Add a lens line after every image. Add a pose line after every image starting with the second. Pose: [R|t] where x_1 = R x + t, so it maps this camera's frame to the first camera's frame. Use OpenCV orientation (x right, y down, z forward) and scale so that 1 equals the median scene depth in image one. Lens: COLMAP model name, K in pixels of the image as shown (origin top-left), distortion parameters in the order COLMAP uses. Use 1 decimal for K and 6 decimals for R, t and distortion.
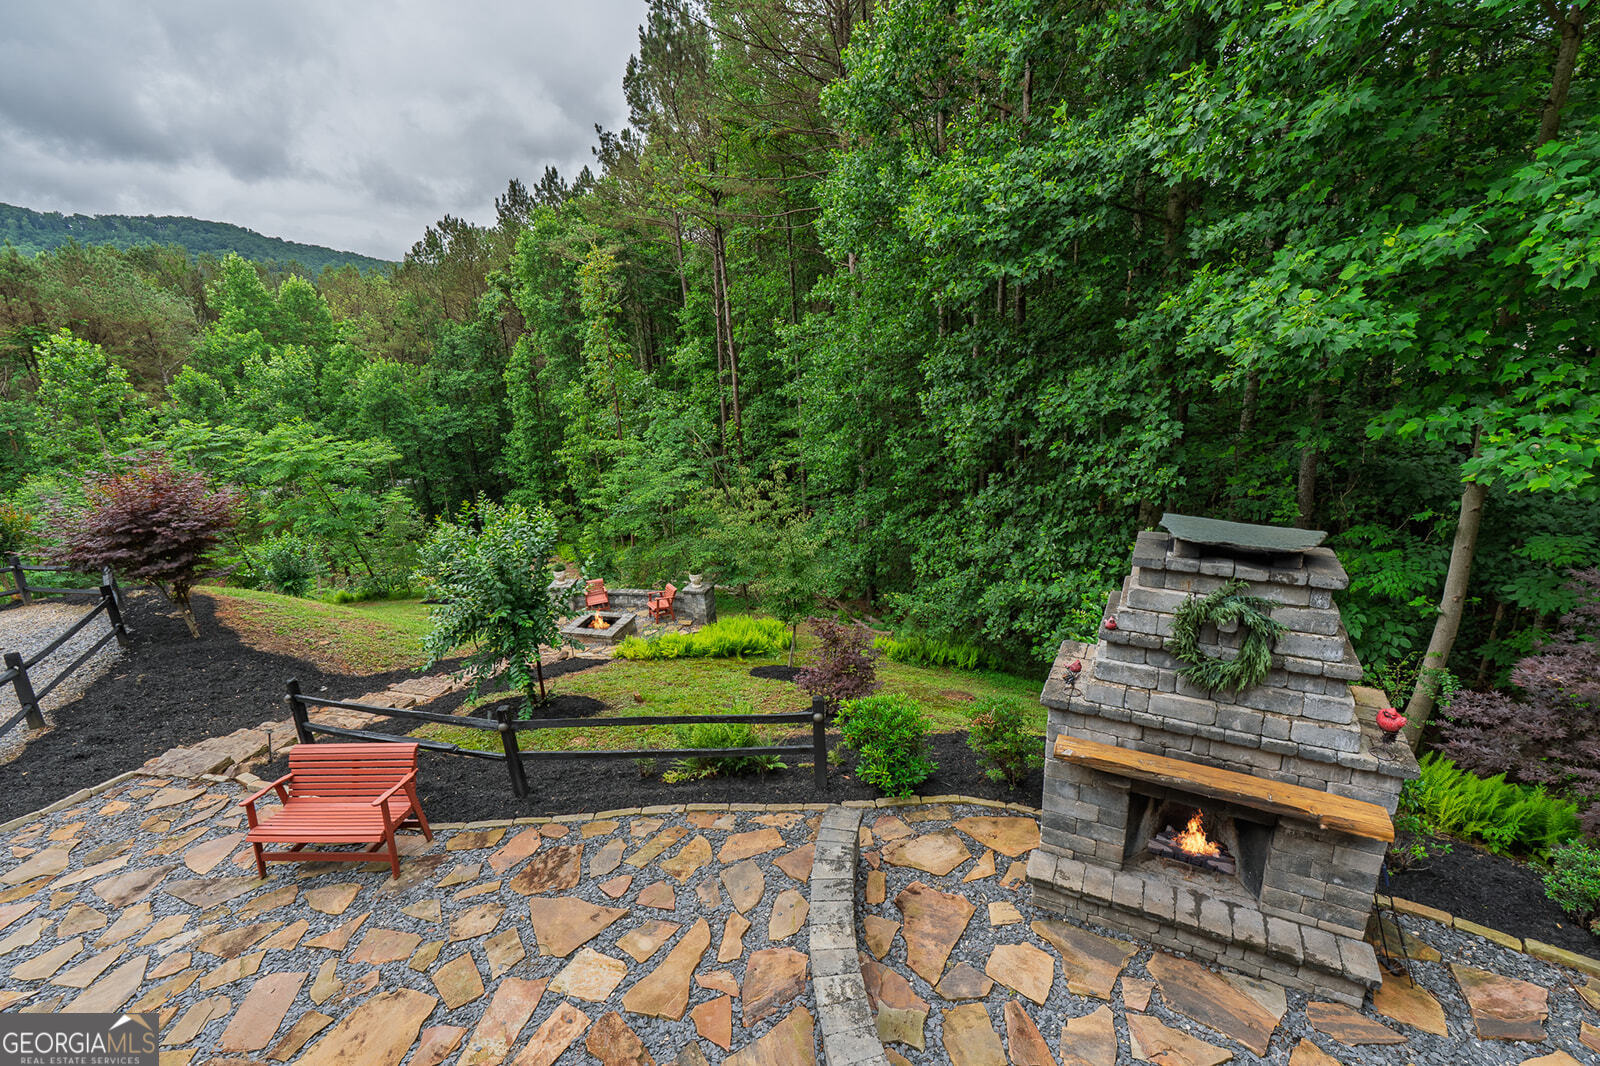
lens RADIAL K [[713.4, 0, 799.3], [0, 713.4, 528.7], [0, 0, 1]] dist [-0.008411, 0.001350]
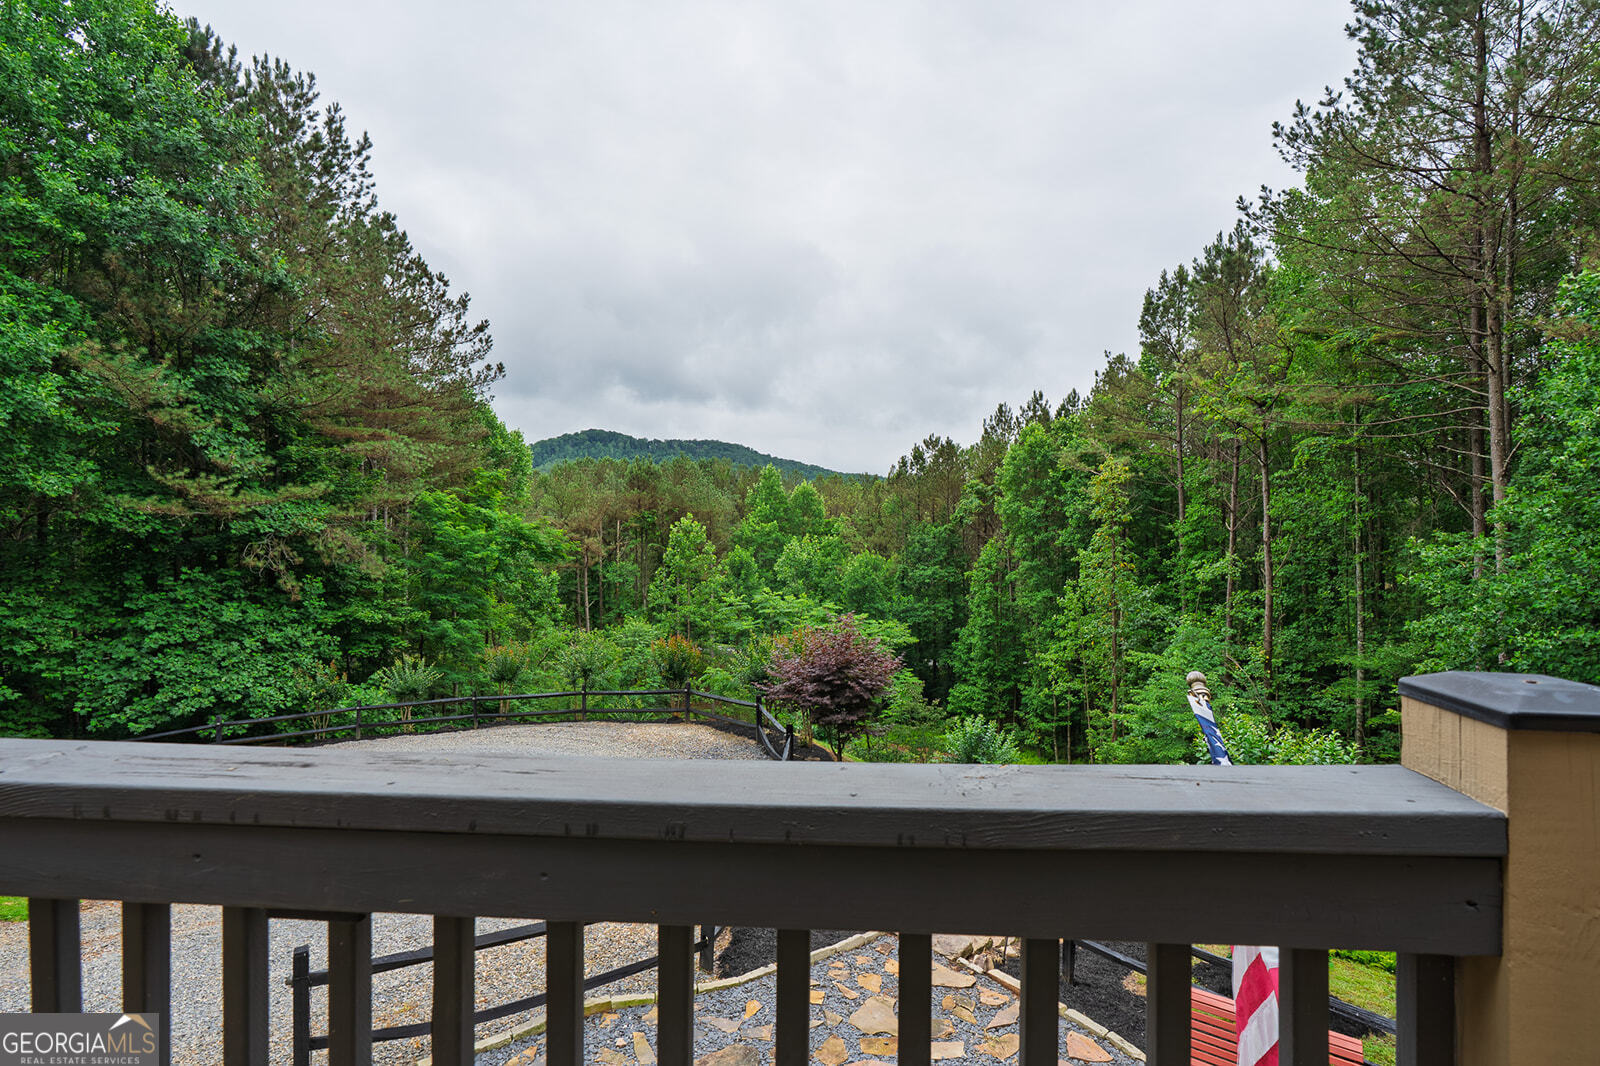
lens RADIAL K [[713.4, 0, 798.6], [0, 713.4, 530.0], [0, 0, 1]] dist [-0.008411, 0.001350]
pose [[0.851602, 0.051085, -0.521694, -0.100078], [-0.194358, 0.955073, -0.223743, 0.009445], [0.486826, 0.291935, 0.823270, -0.011836]]
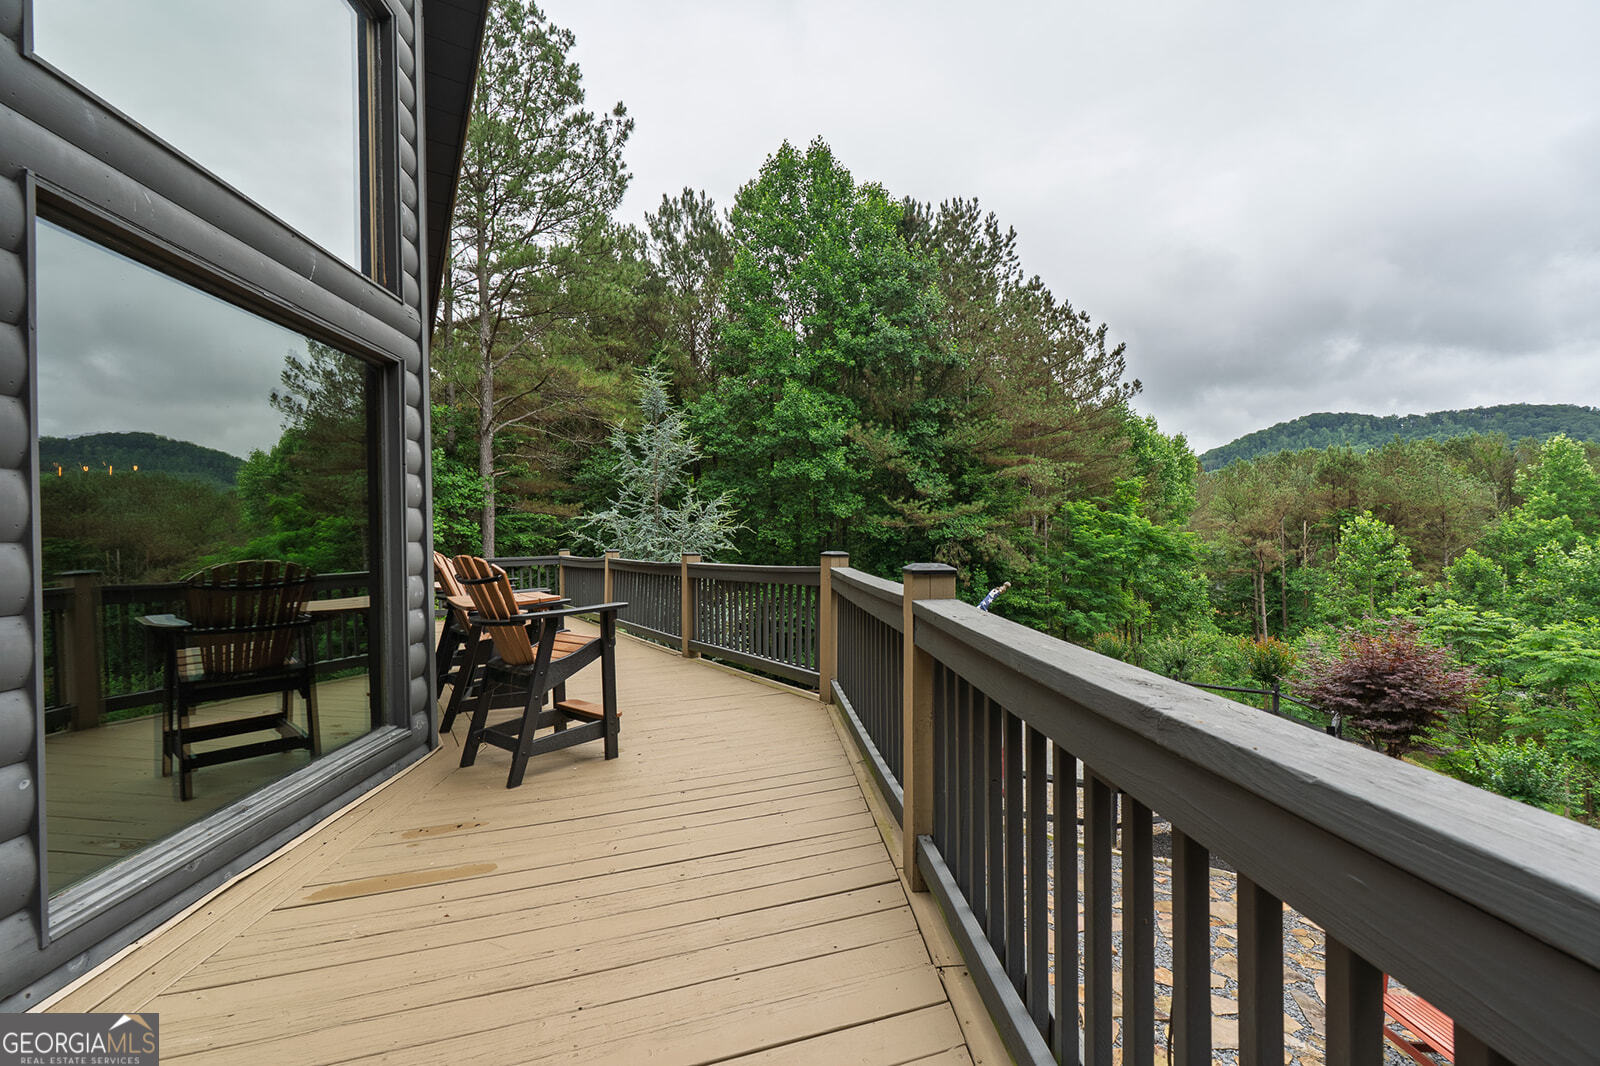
lens RADIAL K [[713.4, 0, 798.8], [0, 713.4, 532.6], [0, 0, 1]] dist [-0.008411, 0.001350]
pose [[0.106678, 0.040589, -0.993465, 0.014239], [-0.283284, 0.958996, 0.008762, 0.003940], [0.953084, 0.280498, 0.113802, -0.009682]]
